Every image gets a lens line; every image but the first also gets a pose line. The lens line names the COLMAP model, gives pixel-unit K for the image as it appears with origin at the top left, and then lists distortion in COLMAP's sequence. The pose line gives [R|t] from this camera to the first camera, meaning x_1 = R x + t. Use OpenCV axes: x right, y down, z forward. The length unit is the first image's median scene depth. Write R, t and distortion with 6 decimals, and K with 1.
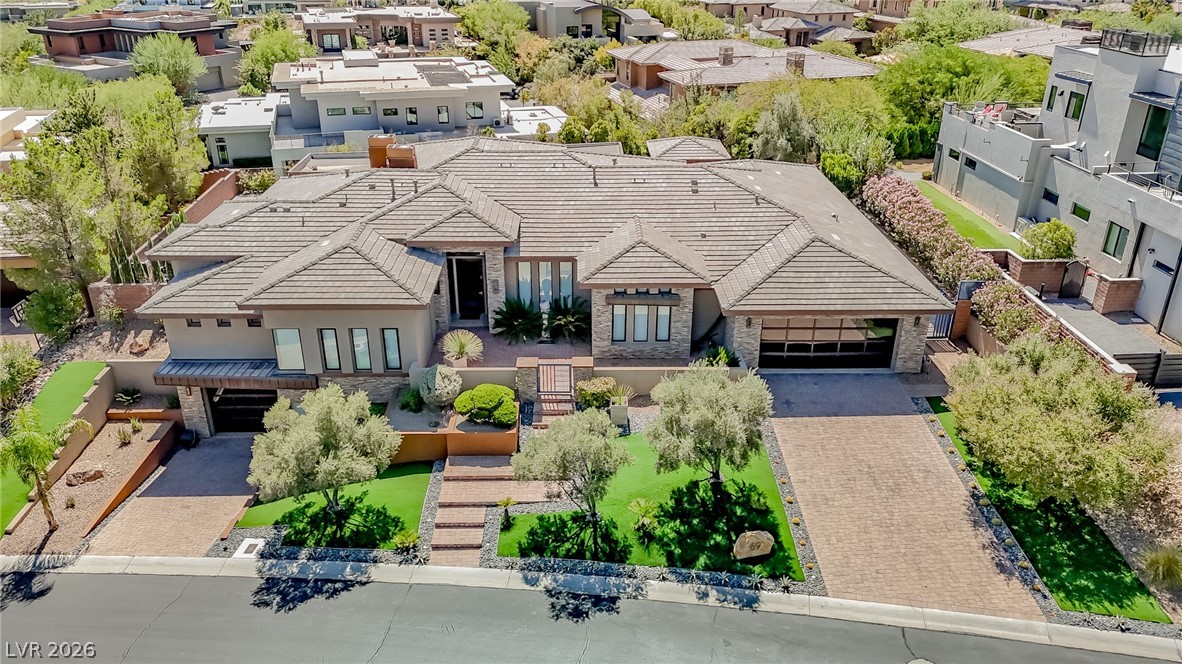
lens RADIAL K [[866.9, 0, 588.7], [0, 866.9, 325.3], [0, 0, 1]] dist [0.058441, -0.044470]
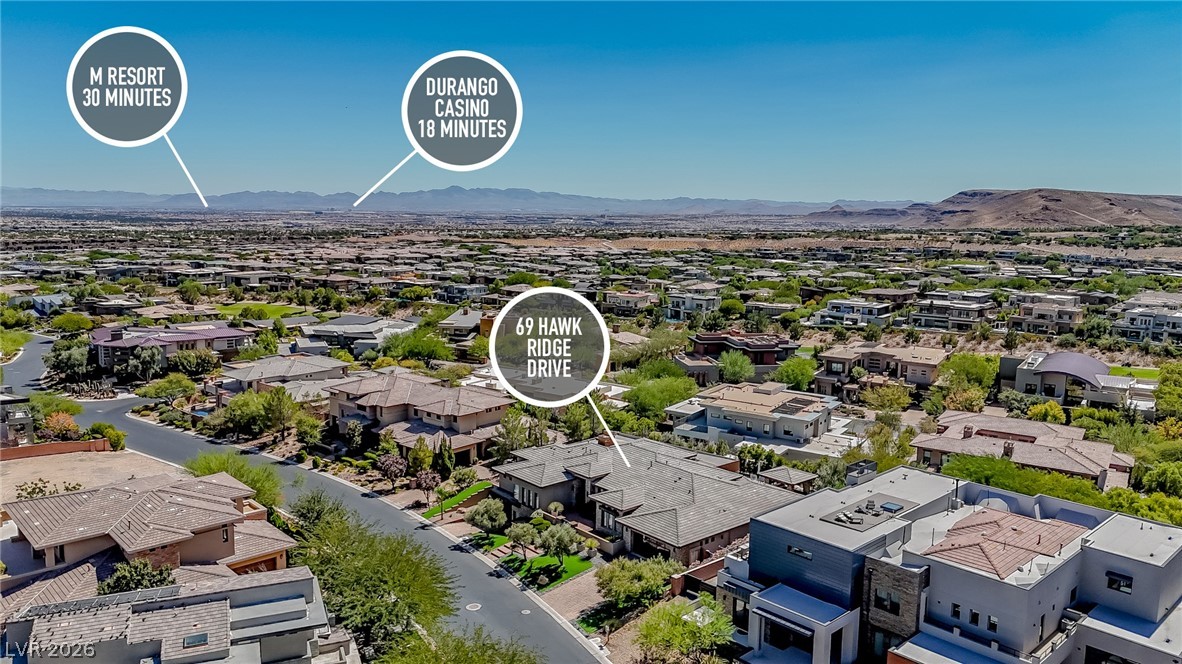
lens RADIAL K [[866.9, 0, 584.3], [0, 866.9, 326.2], [0, 0, 1]] dist [0.058441, -0.044470]
pose [[0.642575, 0.116104, -0.757376, 2.345729], [-0.333535, 0.932275, -0.140062, -0.190993], [0.689821, 0.342611, 0.637781, -1.093850]]
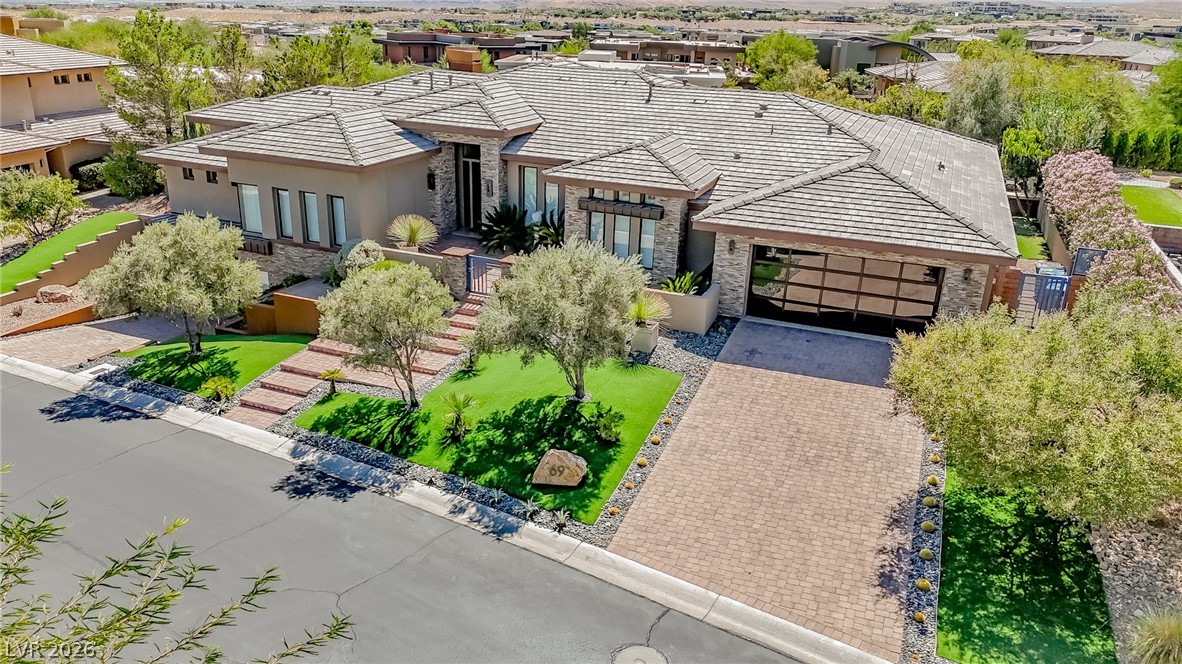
lens RADIAL K [[866.9, 0, 593.3], [0, 866.9, 332.4], [0, 0, 1]] dist [0.058441, -0.044470]
pose [[0.921778, 0.164352, -0.351162, 0.421969], [-0.190992, 0.980677, -0.042364, 0.152415], [0.337414, 0.106119, 0.935356, 0.294640]]
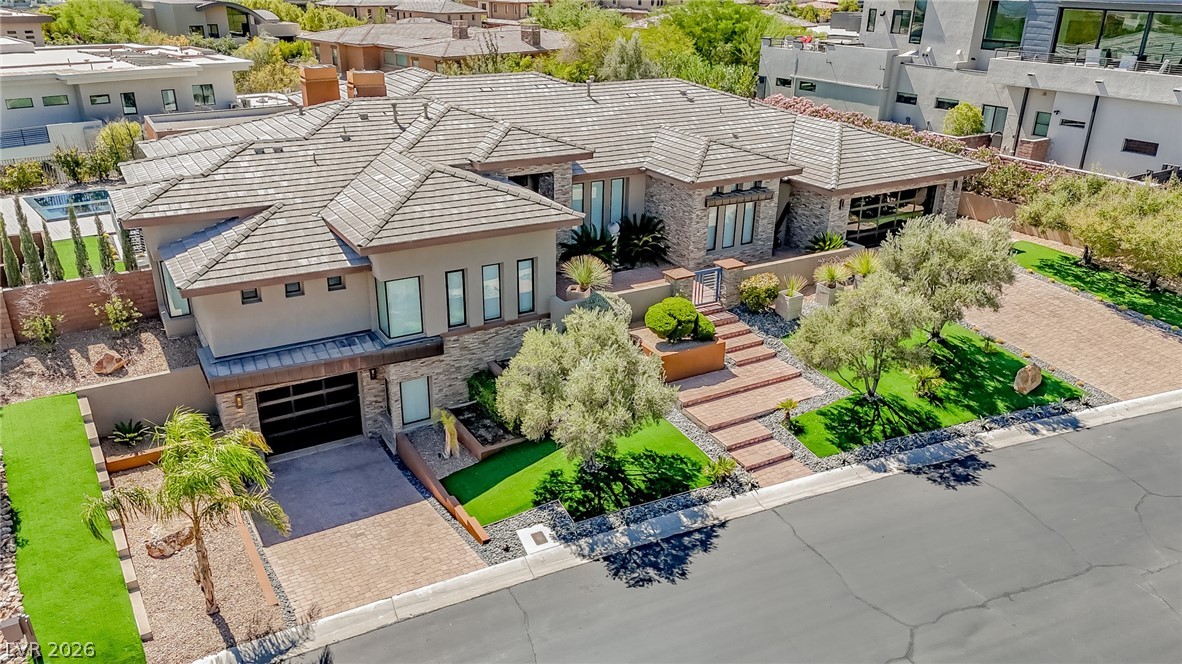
lens RADIAL K [[866.9, 0, 585.0], [0, 866.9, 329.9], [0, 0, 1]] dist [0.058441, -0.044470]
pose [[0.870662, -0.180070, 0.457735, -0.654837], [0.193749, 0.980898, 0.017347, 0.075854], [-0.452115, 0.073582, 0.888919, 0.310495]]
